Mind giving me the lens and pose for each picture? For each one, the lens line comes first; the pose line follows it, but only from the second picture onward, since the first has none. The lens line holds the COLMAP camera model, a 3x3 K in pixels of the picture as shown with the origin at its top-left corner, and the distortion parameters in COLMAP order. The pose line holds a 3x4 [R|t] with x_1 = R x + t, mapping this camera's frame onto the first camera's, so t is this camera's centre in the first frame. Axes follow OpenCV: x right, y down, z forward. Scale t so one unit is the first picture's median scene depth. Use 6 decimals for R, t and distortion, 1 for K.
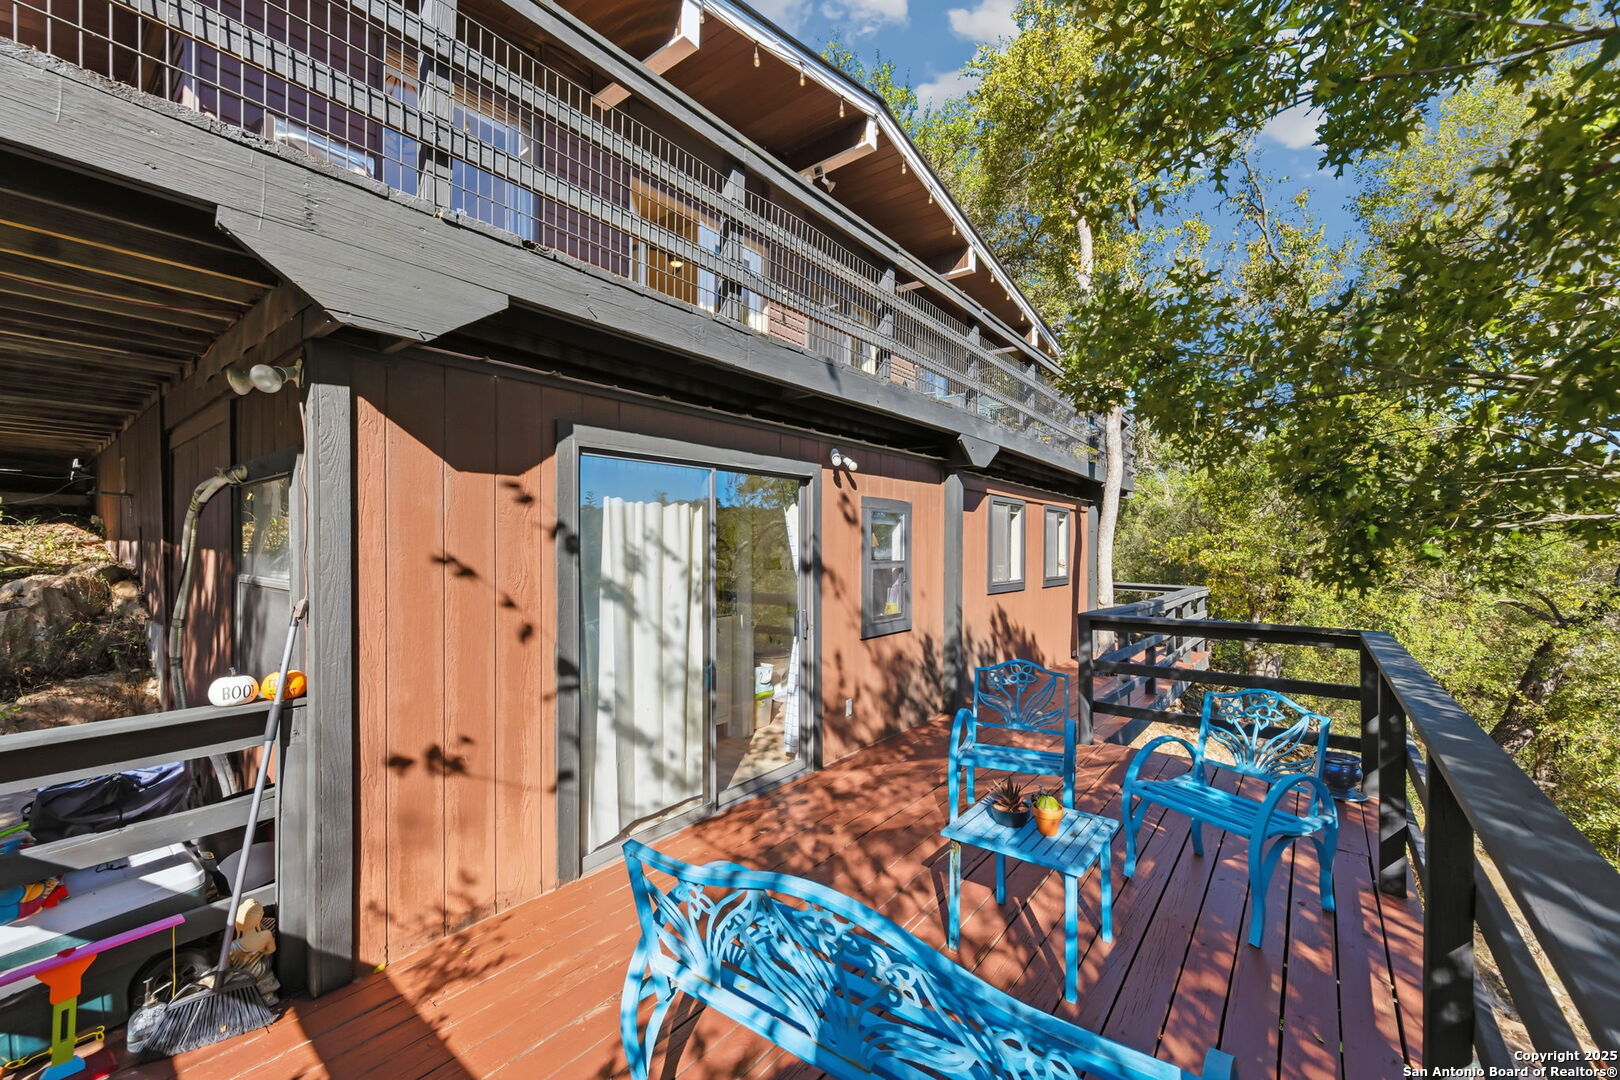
lens RADIAL K [[648.3, 0, 806.8], [0, 648.3, 543.1], [0, 0, 1]] dist [-0.004689, 0.000178]
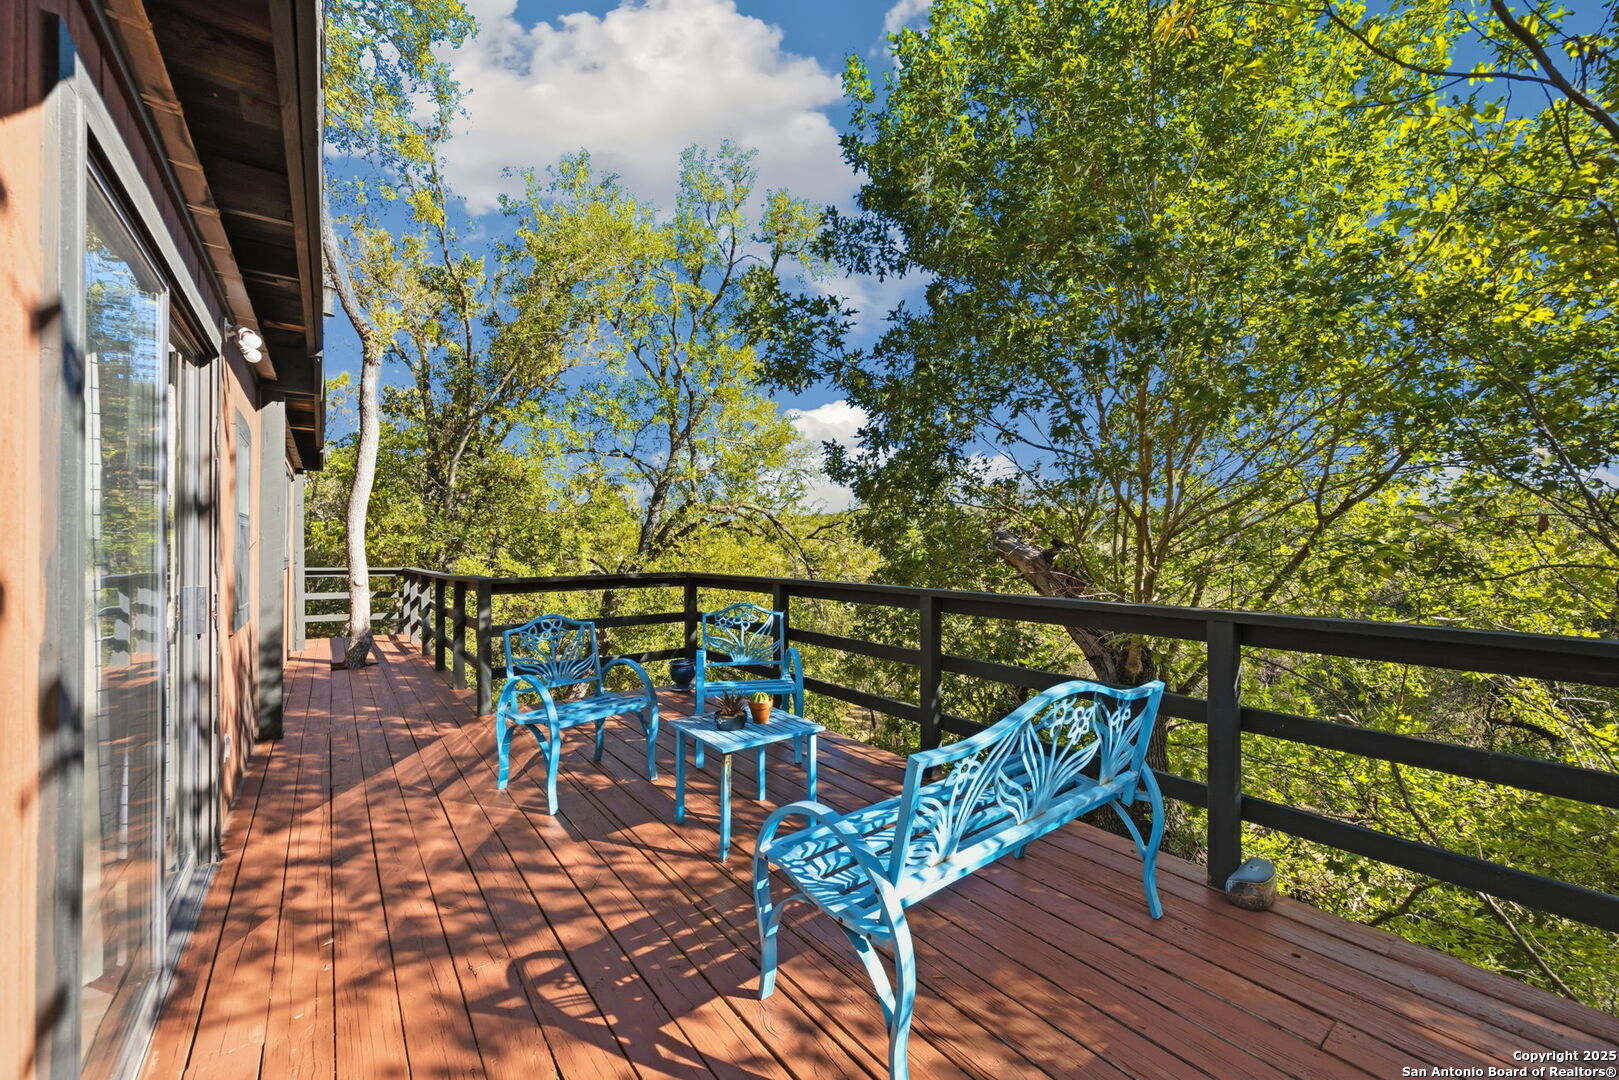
lens RADIAL K [[647.9, 0, 810.6], [0, 647.9, 543.0], [0, 0, 1]] dist [-0.004689, 0.000178]
pose [[0.242517, 0.000815, 0.970147, -0.522779], [-0.000773, 0.999999, -0.000647, 0.081675], [-0.970147, -0.000593, 0.242517, 0.424798]]
